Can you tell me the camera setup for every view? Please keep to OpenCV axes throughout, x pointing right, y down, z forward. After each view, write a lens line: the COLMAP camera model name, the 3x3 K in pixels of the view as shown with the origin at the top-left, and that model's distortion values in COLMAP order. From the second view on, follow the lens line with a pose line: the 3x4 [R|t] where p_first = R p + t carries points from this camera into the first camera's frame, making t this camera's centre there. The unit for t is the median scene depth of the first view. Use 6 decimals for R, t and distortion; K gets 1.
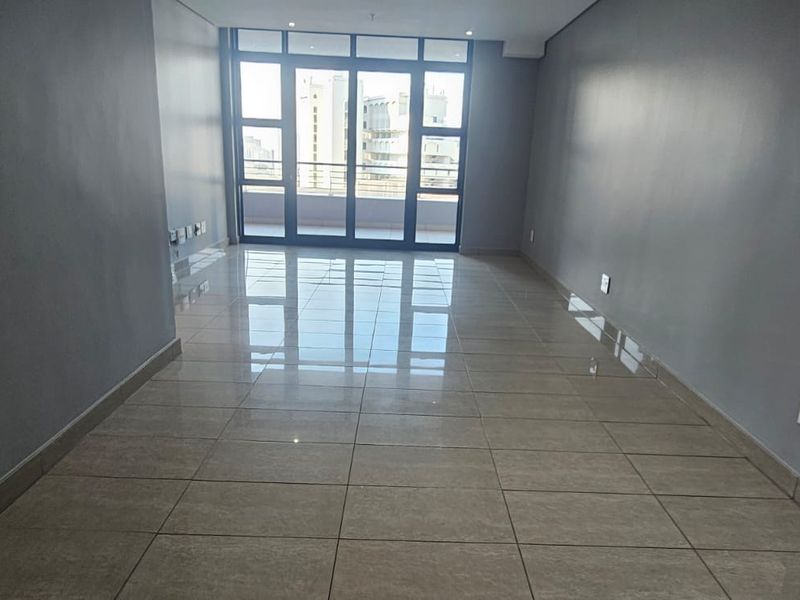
lens RADIAL K [[528.5, 0, 410.6], [0, 528.5, 296.7], [0, 0, 1]] dist [-0.001354, -0.001303]
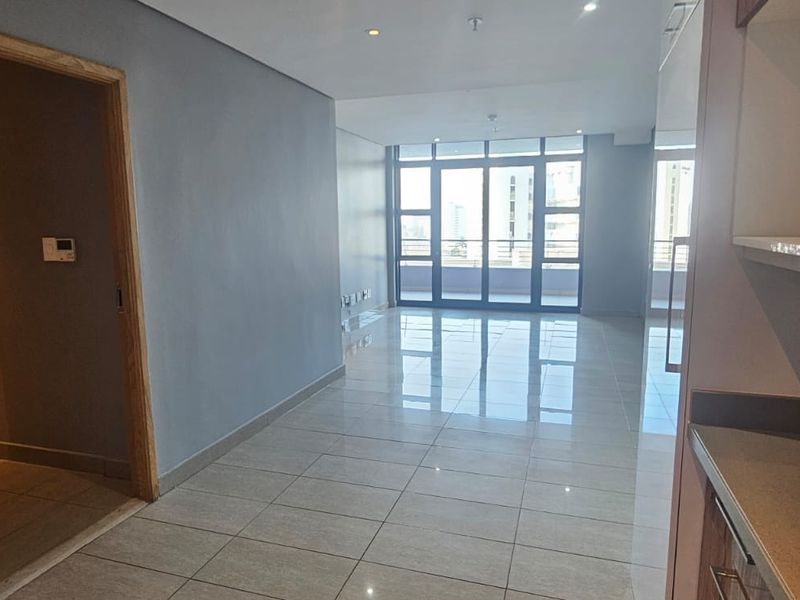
lens RADIAL K [[528.5, 0, 410.6], [0, 528.5, 296.7], [0, 0, 1]] dist [-0.001354, -0.001303]
pose [[0.951805, -0.007886, -0.306603, 0.093989], [-0.032508, 0.991444, -0.126418, 0.034508], [0.304977, 0.130292, 0.943405, -0.177169]]
